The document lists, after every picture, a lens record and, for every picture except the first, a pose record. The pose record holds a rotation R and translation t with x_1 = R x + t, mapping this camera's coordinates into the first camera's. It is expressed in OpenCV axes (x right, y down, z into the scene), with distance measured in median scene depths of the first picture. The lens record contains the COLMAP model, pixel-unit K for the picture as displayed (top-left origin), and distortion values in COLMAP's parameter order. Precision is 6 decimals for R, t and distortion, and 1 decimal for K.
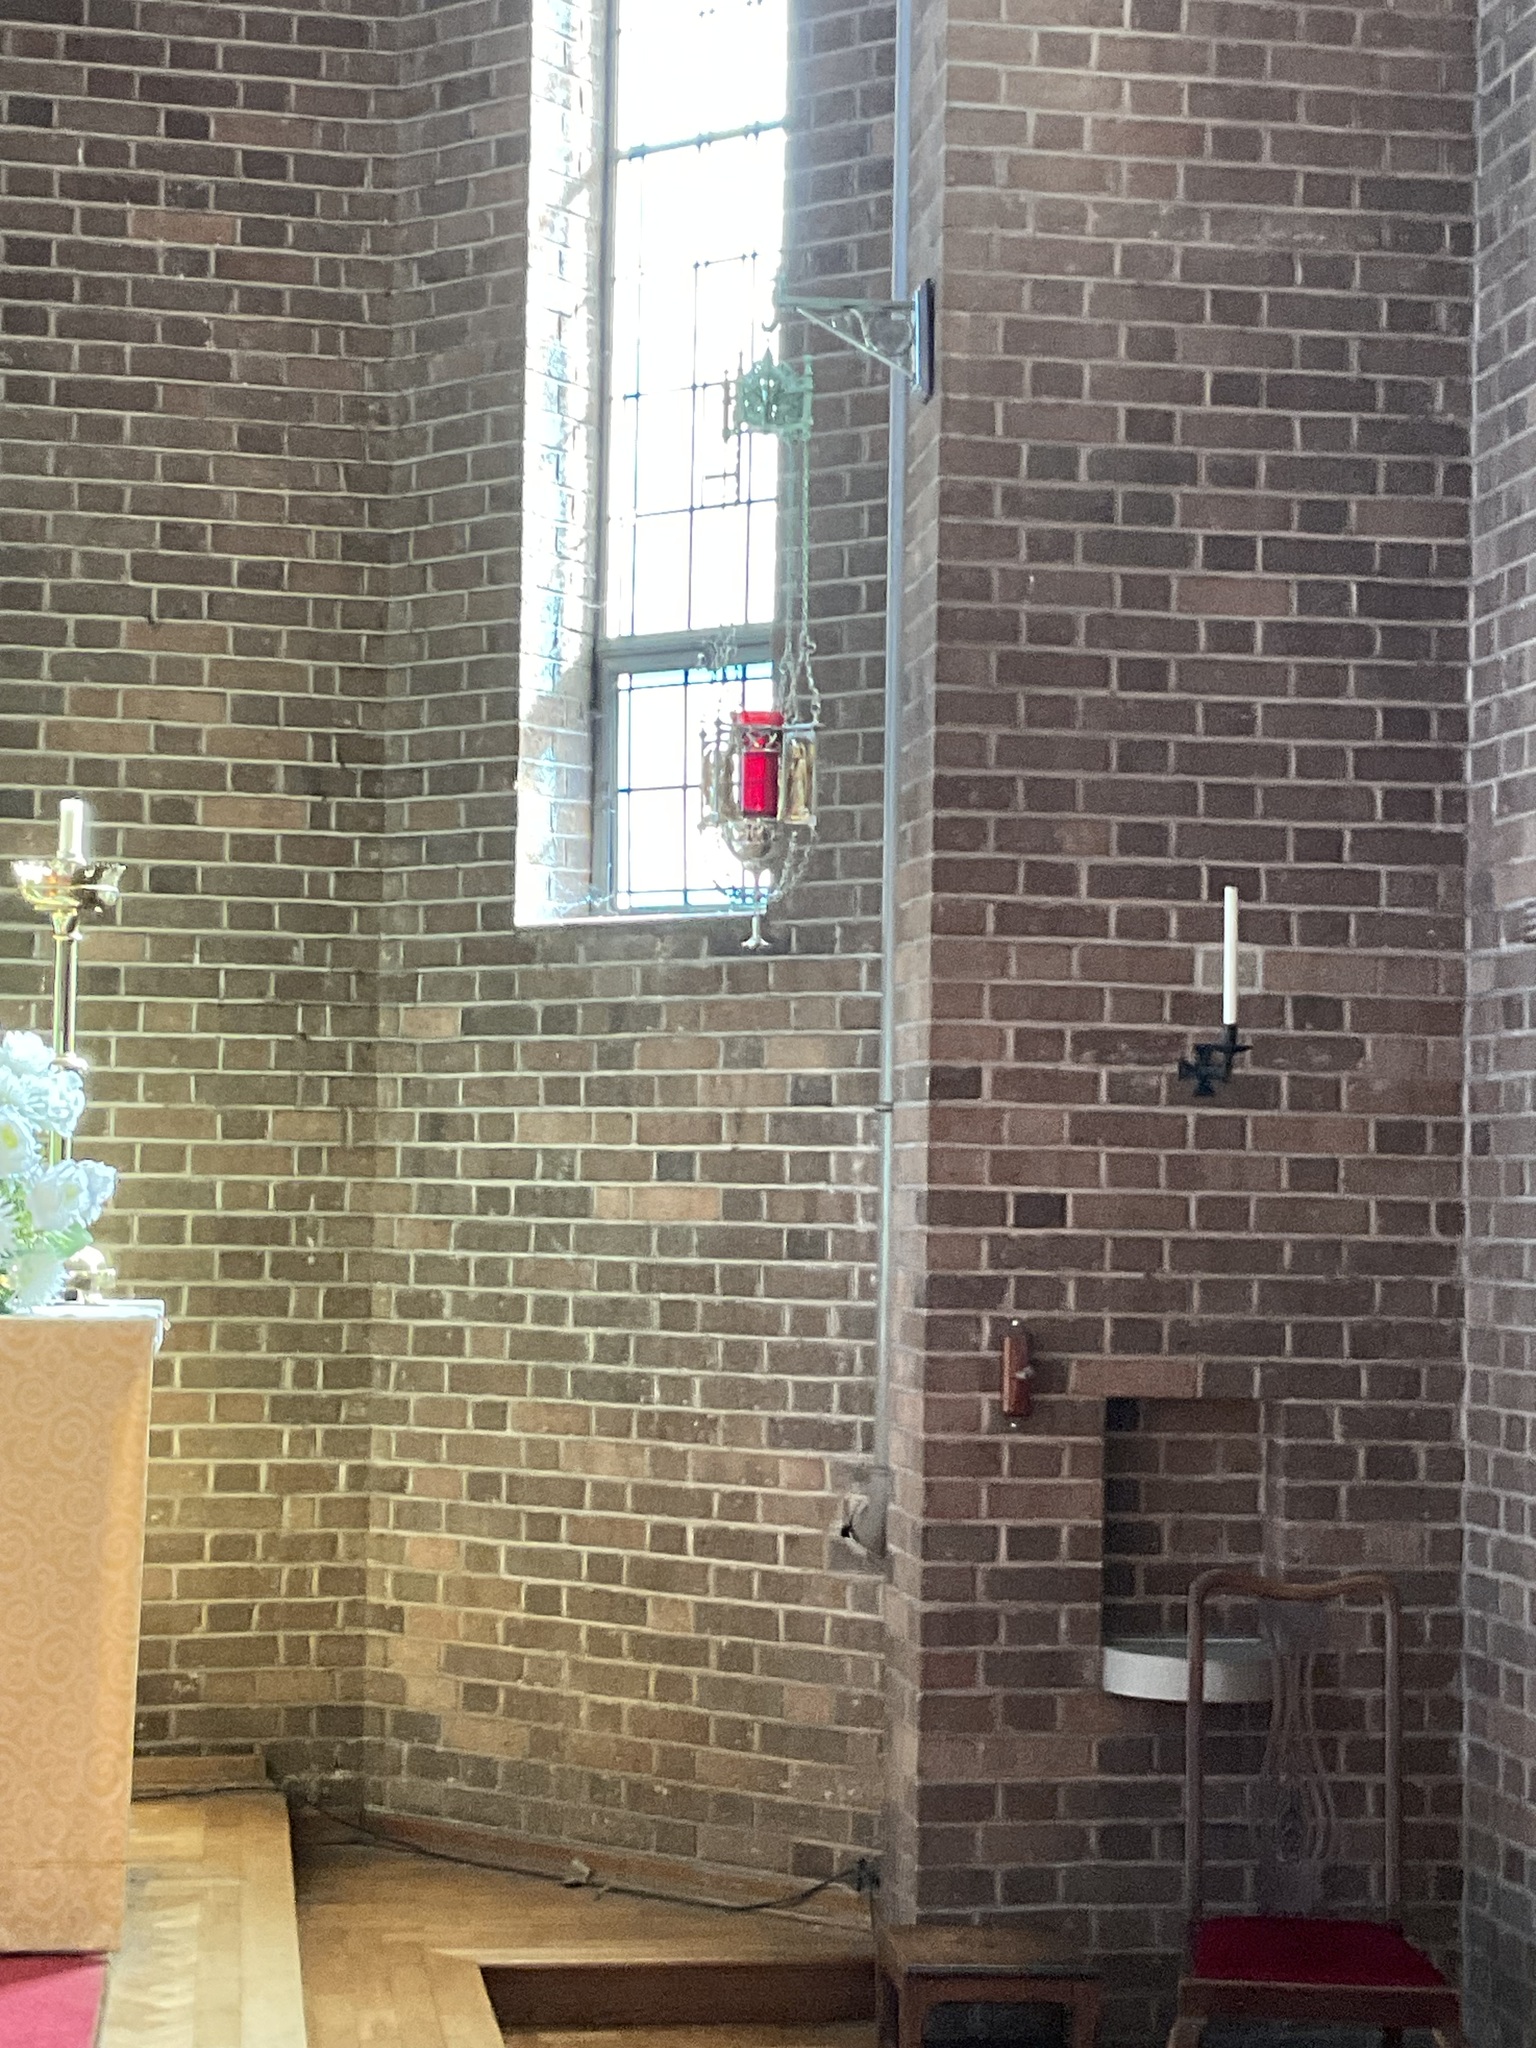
lens RADIAL K [[3432.9, 0, 779.5], [0, 3432.9, 1017.8], [0, 0, 1]] dist [0.094108, 0.000000]
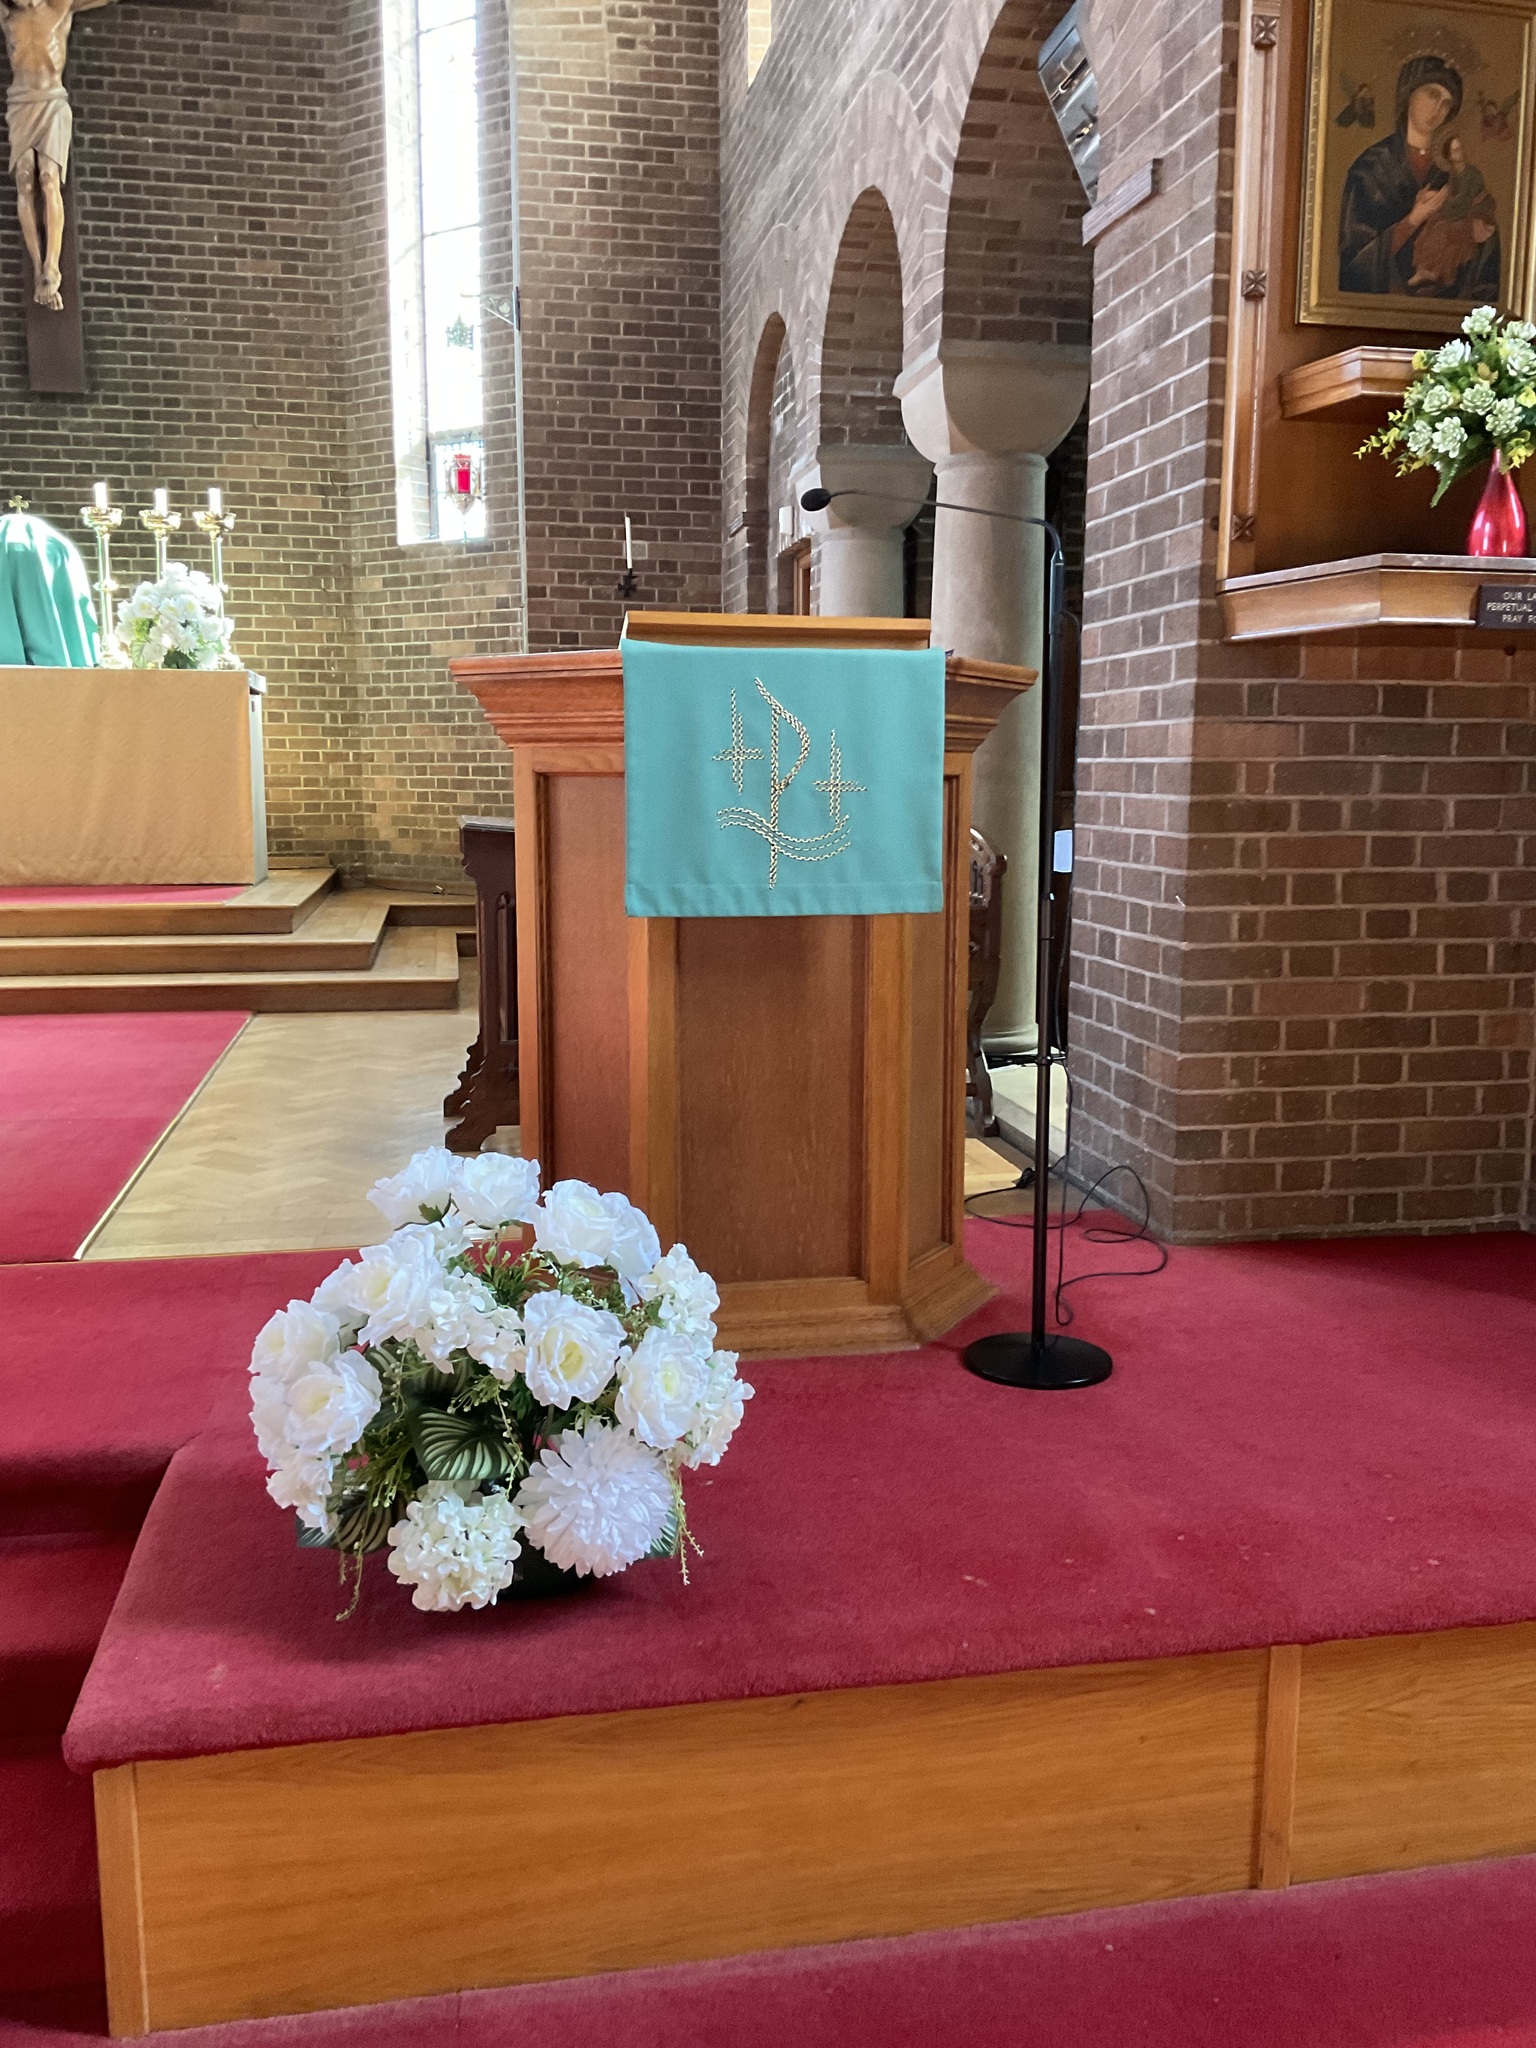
lens RADIAL K [[1722.8, 0, 815.3], [0, 1722.8, 1068.9], [0, 0, 1]] dist [0.019093, -0.061120]
pose [[0.999216, -0.019153, 0.034656, 0.197531], [0.011142, 0.975865, 0.218088, 0.084148], [-0.037997, -0.217531, 0.975314, -0.421927]]
